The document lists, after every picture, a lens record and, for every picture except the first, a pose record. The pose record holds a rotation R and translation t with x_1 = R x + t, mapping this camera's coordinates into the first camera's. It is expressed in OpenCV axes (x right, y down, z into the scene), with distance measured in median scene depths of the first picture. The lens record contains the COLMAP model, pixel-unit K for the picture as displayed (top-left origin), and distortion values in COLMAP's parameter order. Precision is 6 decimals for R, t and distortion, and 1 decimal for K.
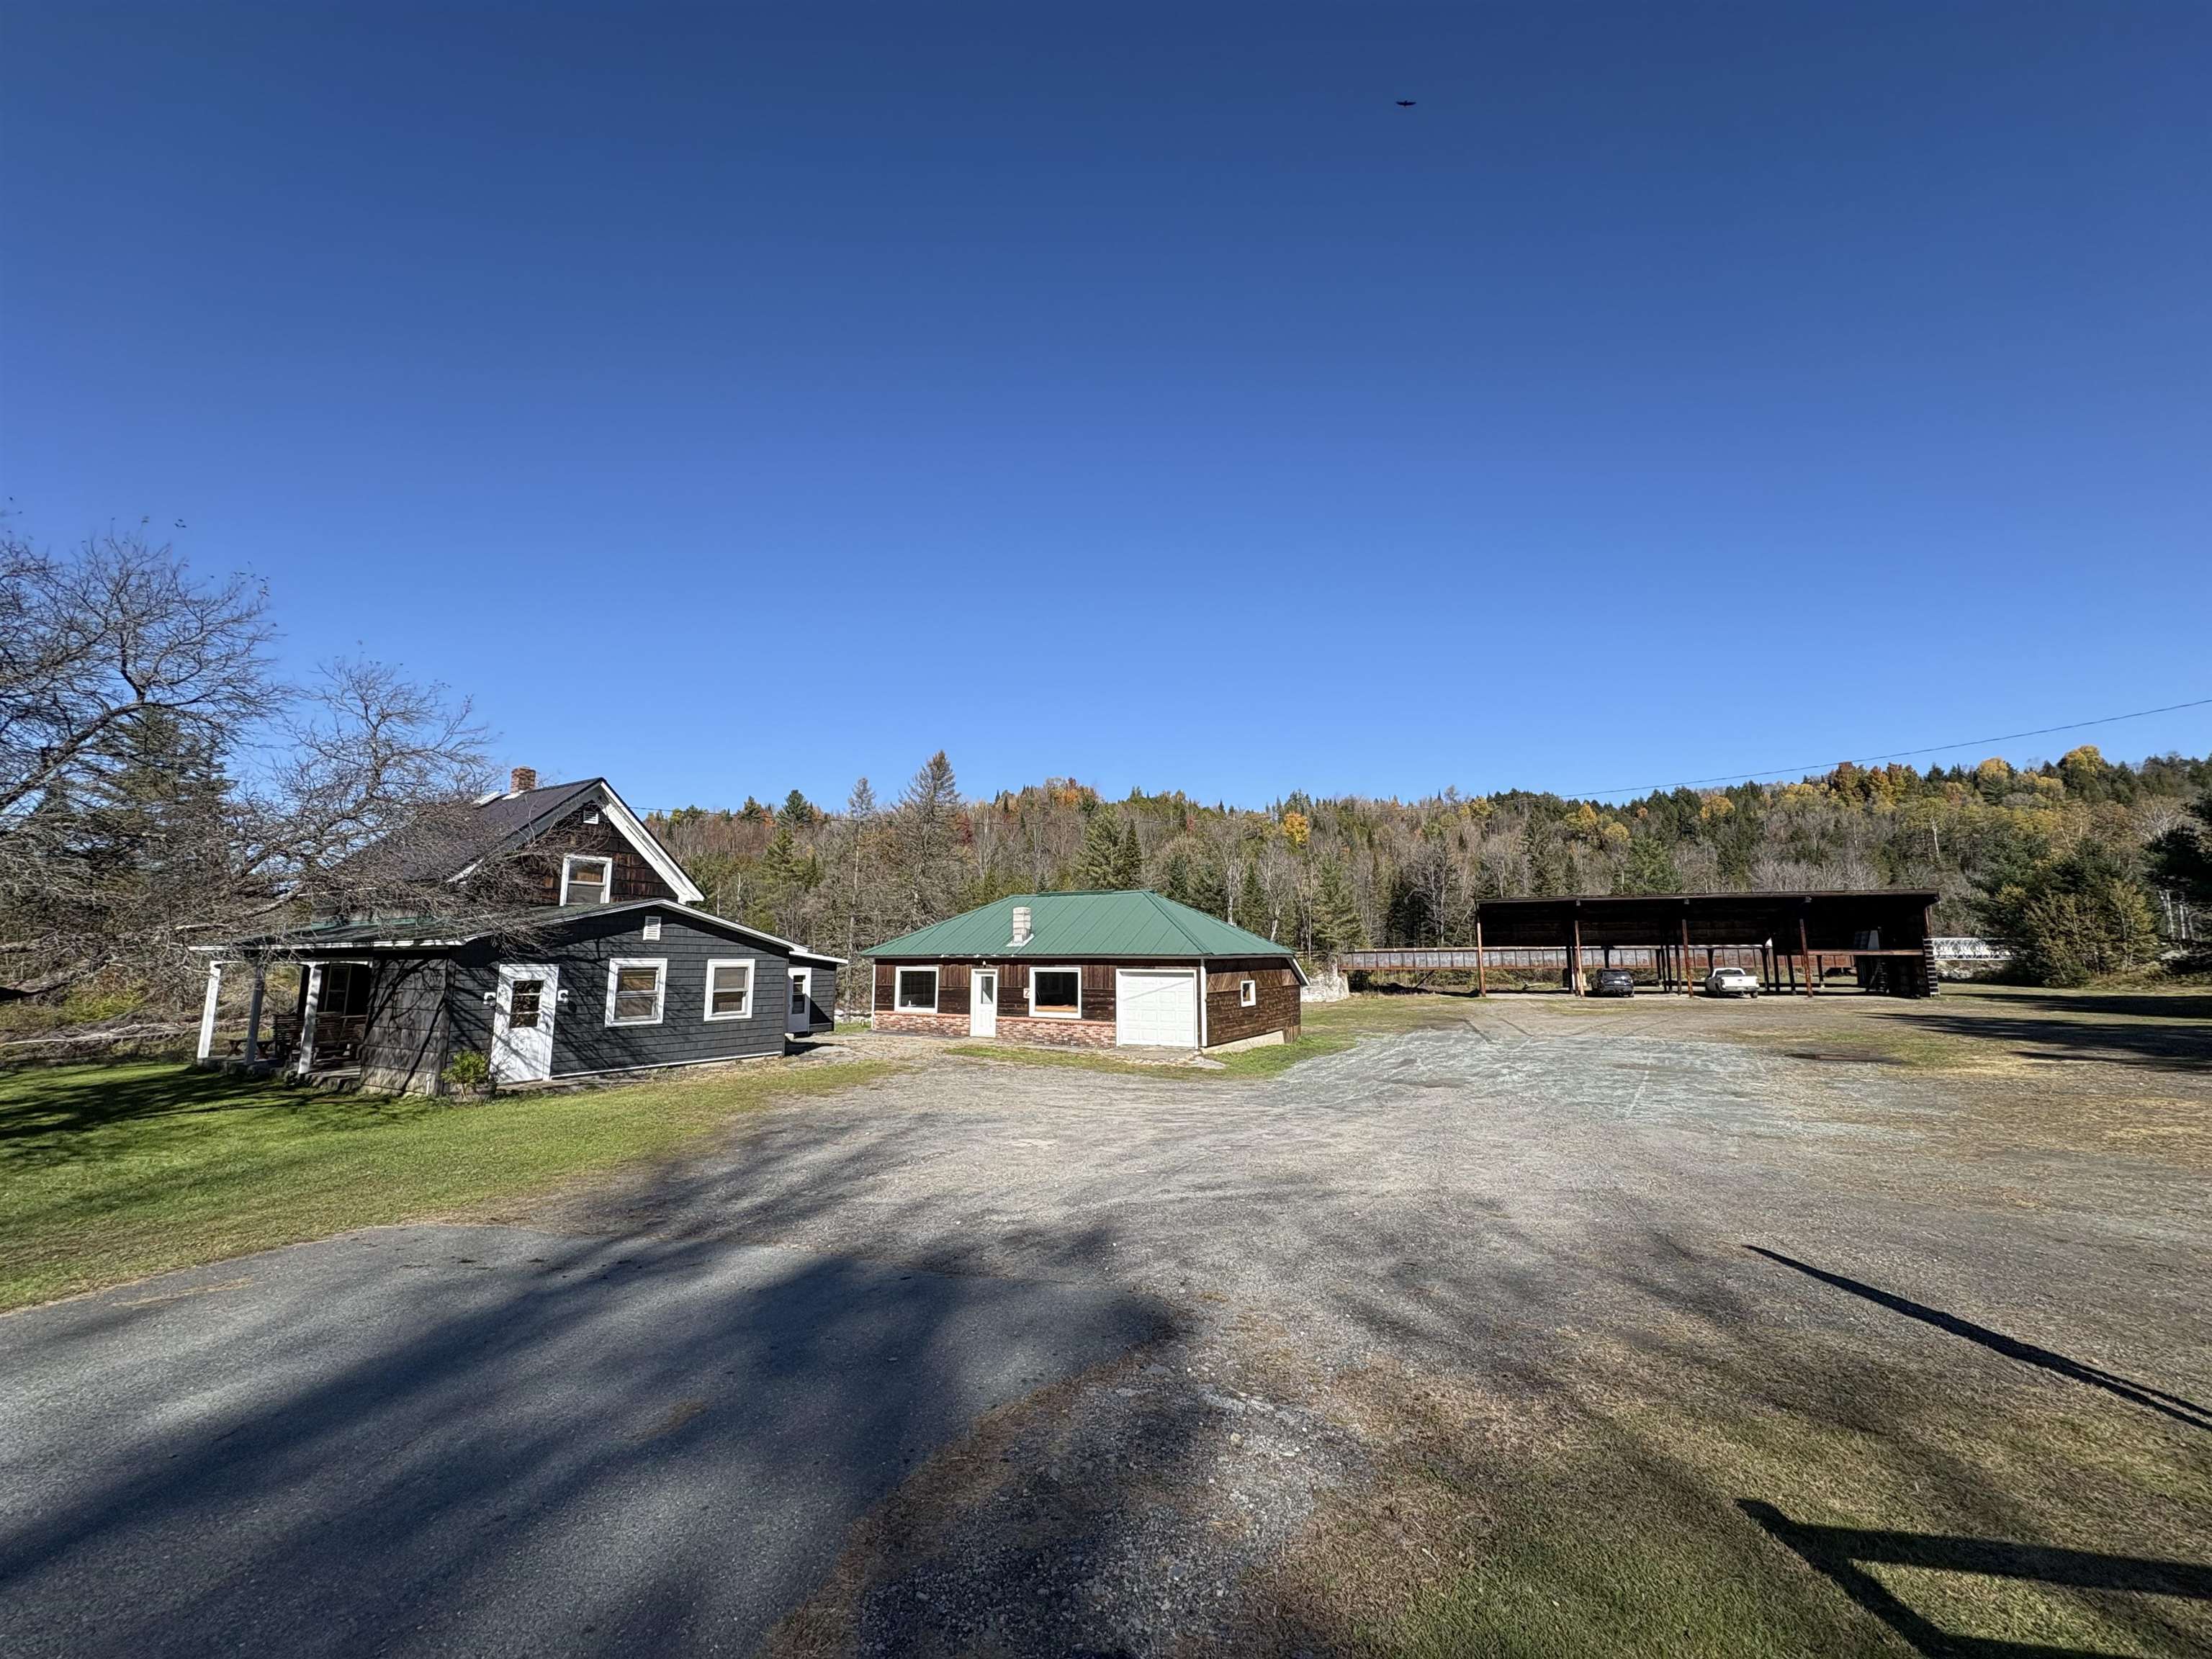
lens RADIAL K [[876.2, 0, 1104.8], [0, 876.2, 832.3], [0, 0, 1]] dist [-0.002818, 0.000682]
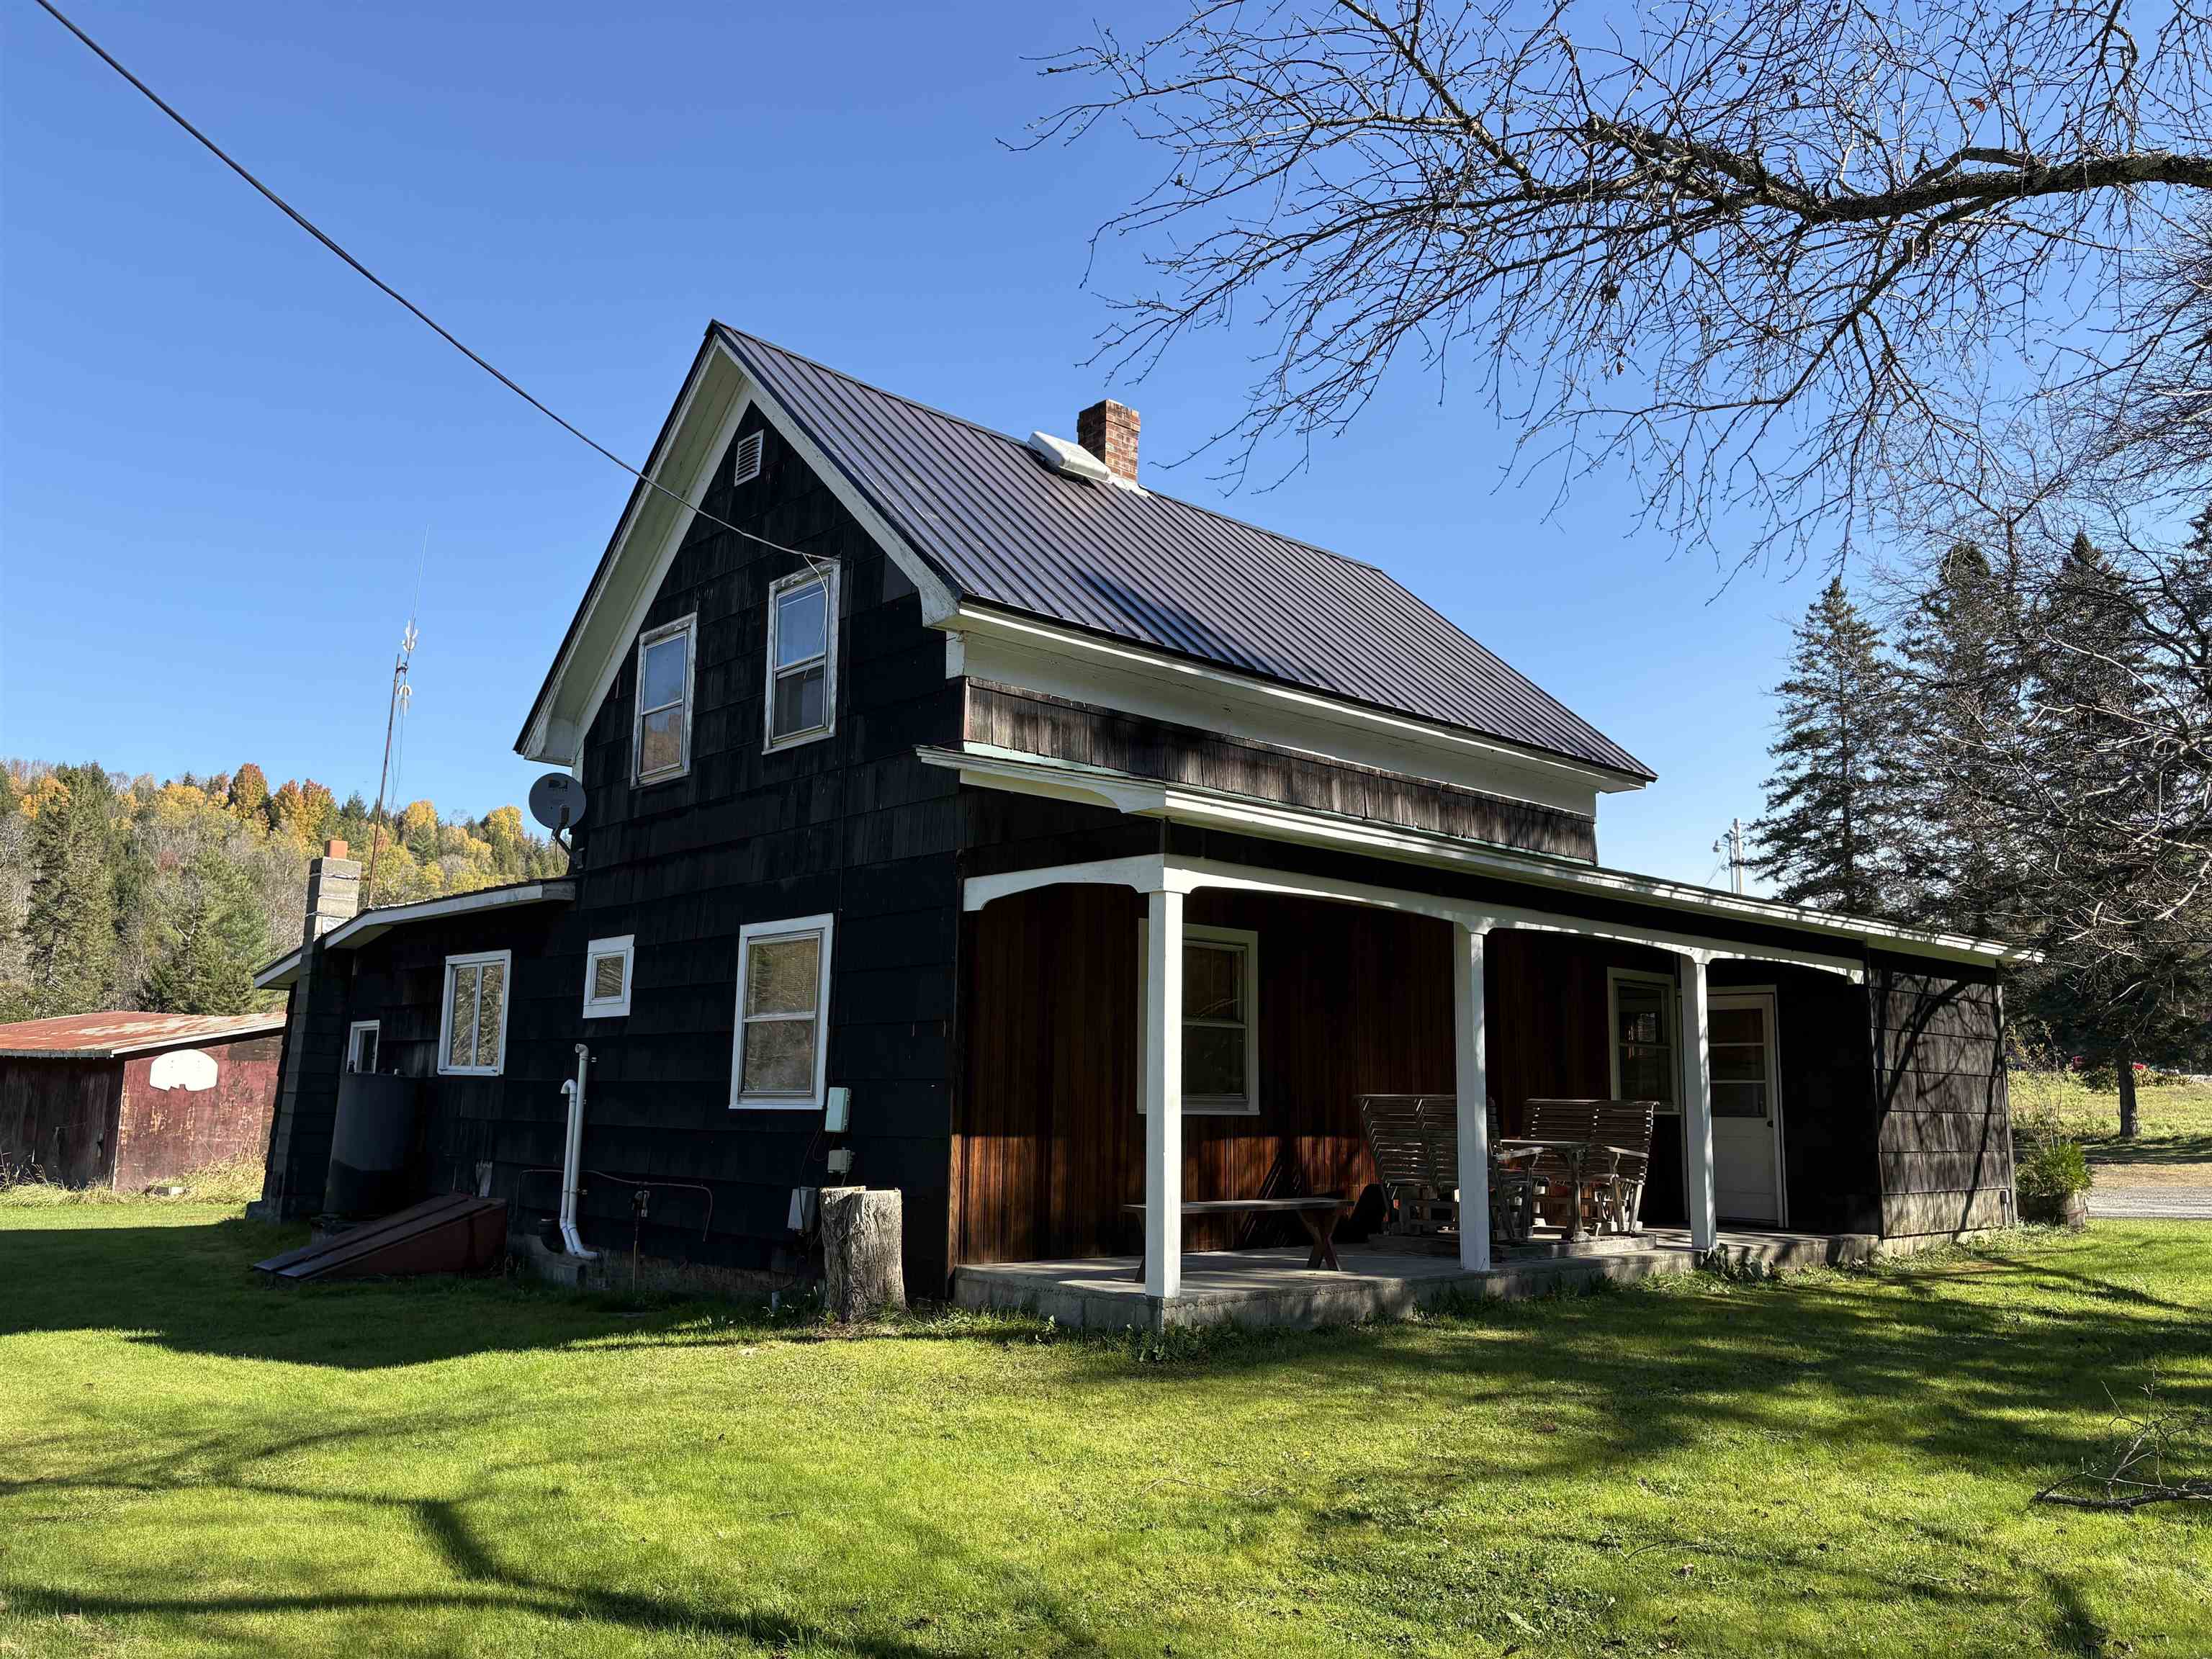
lens RADIAL K [[1660.4, 0, 1107.9], [0, 1660.4, 830.4], [0, 0, 1]] dist [0.050989, -0.050402]
pose [[0.301675, 0.157708, 0.940277, -1.345859], [-0.152944, 0.981457, -0.115545, 0.178380], [-0.941063, -0.108953, 0.320202, 0.819664]]
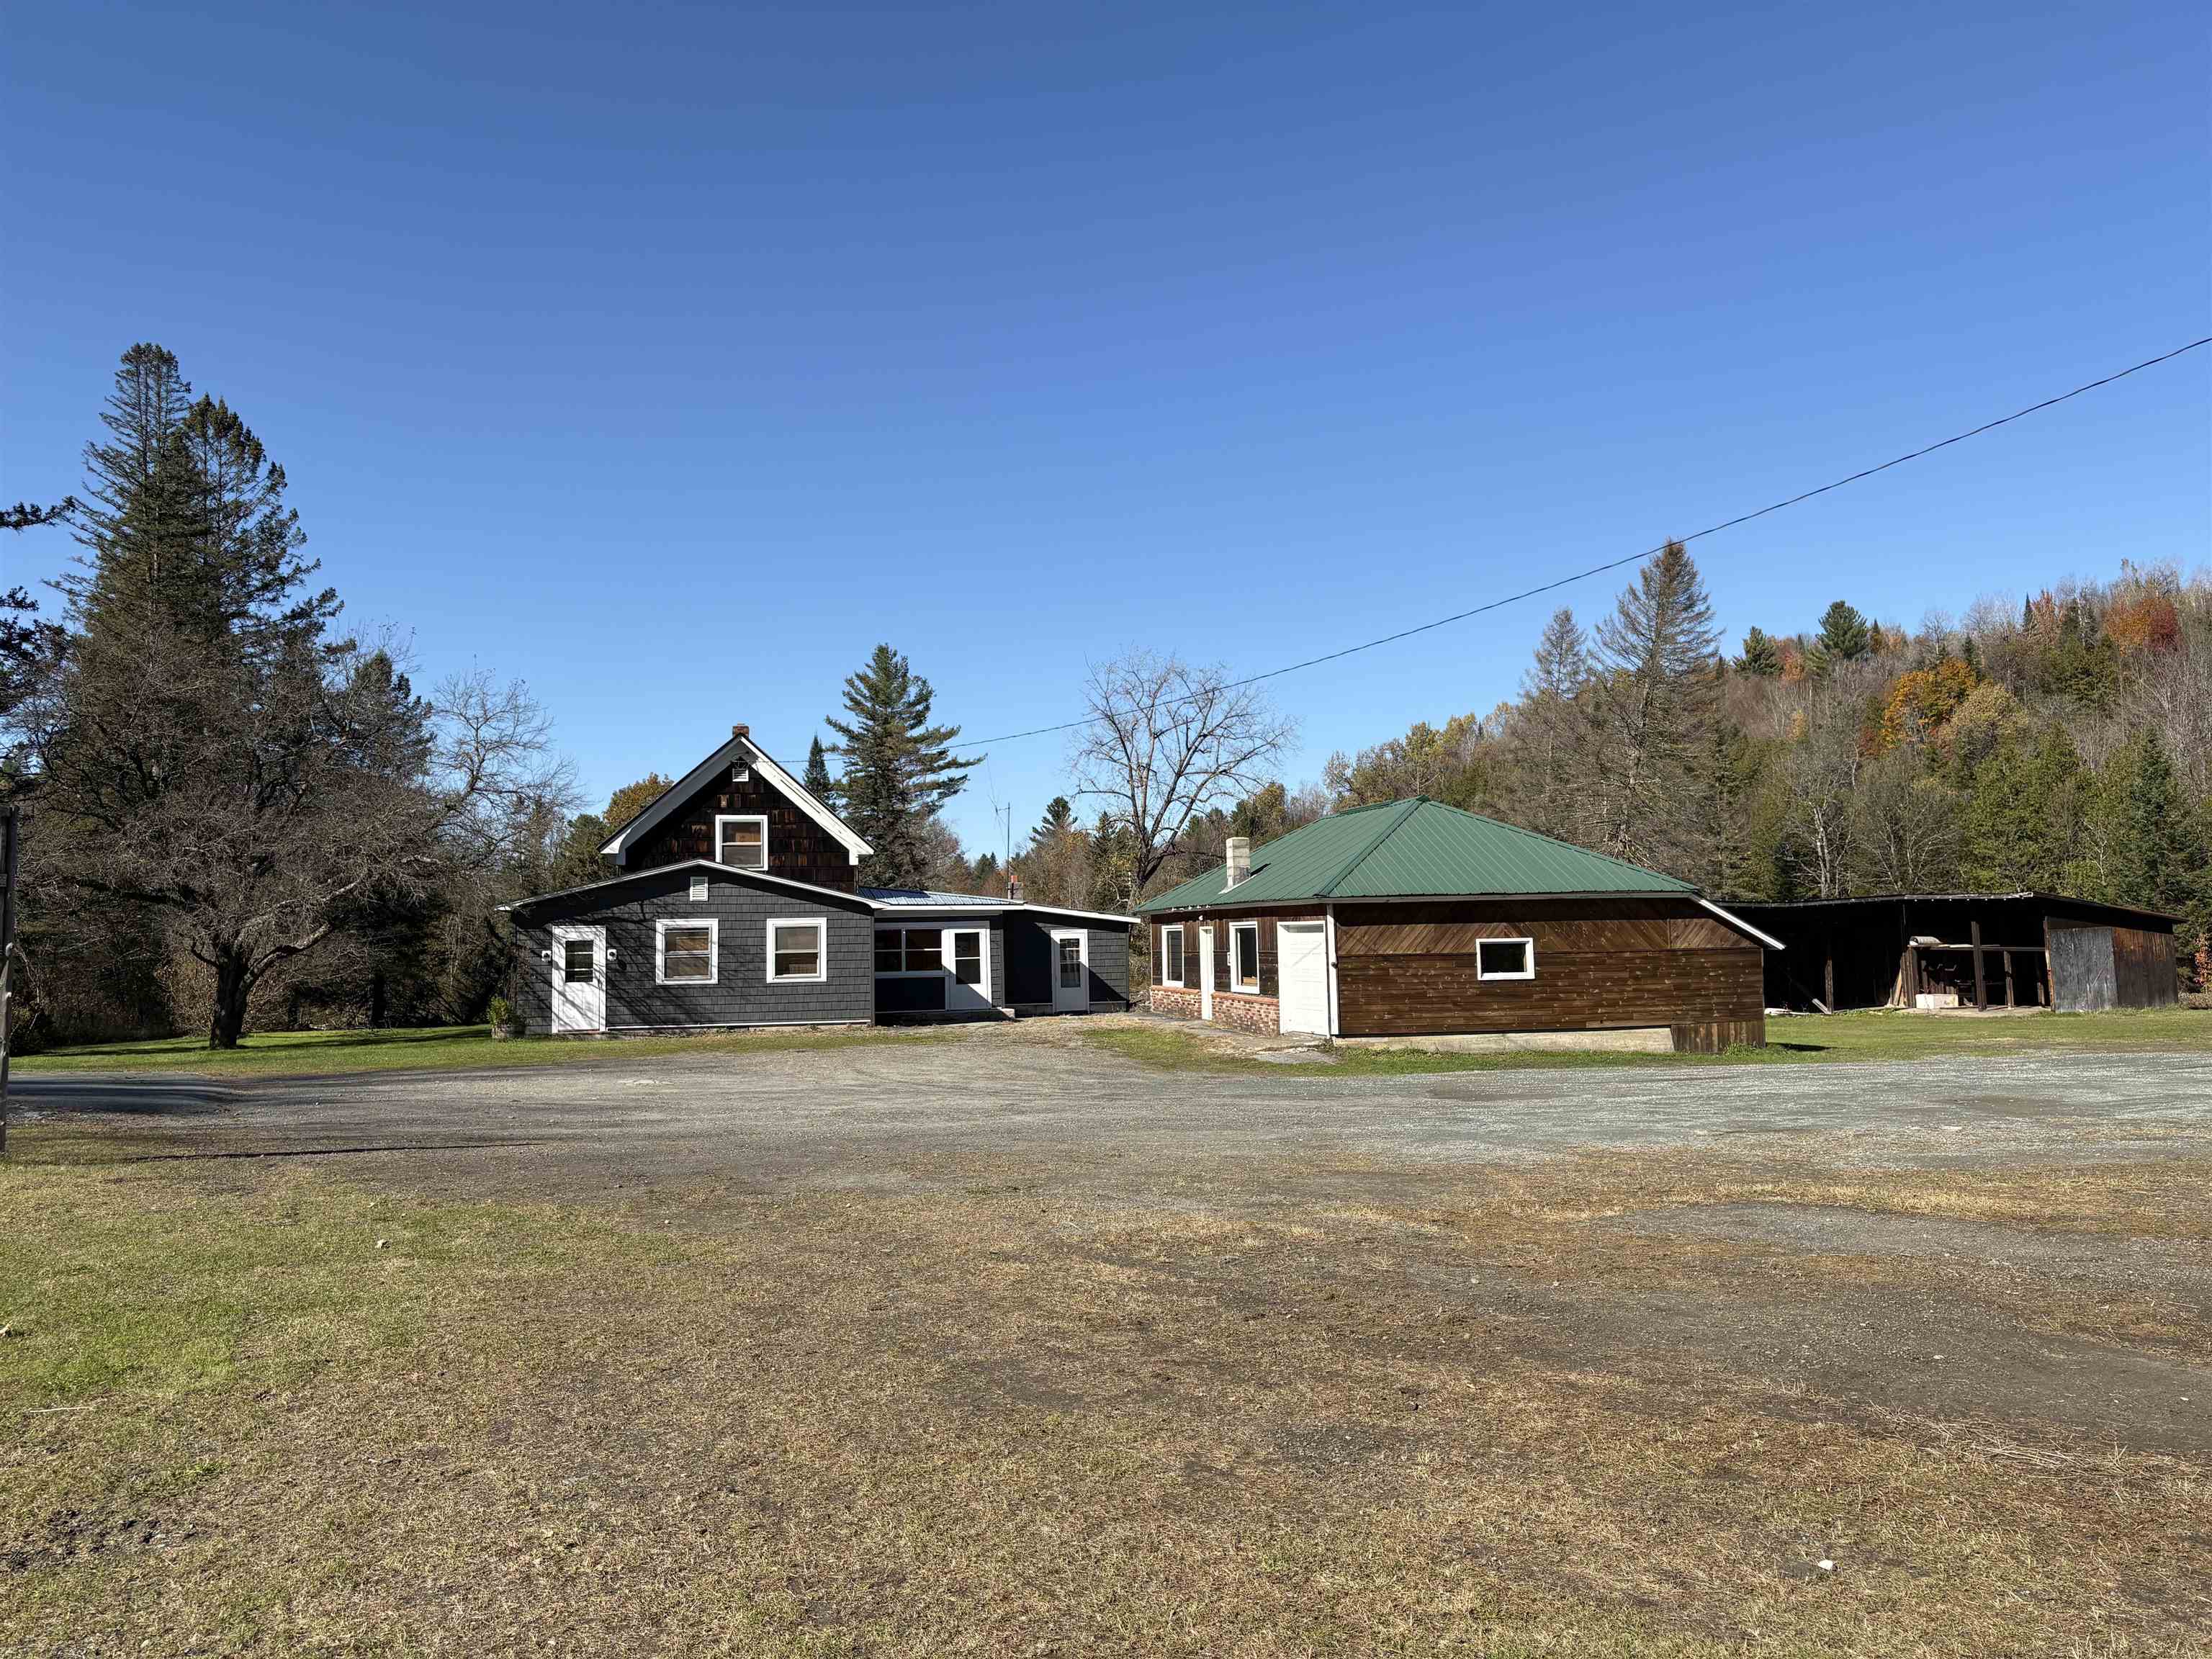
lens RADIAL K [[1660.4, 0, 1098.1], [0, 1660.4, 836.2], [0, 0, 1]] dist [0.050989, -0.050402]
pose [[0.680099, -0.057847, -0.730834, 0.965934], [0.121236, 0.992031, 0.034297, 0.033305], [0.723026, -0.111929, 0.681693, 0.037727]]
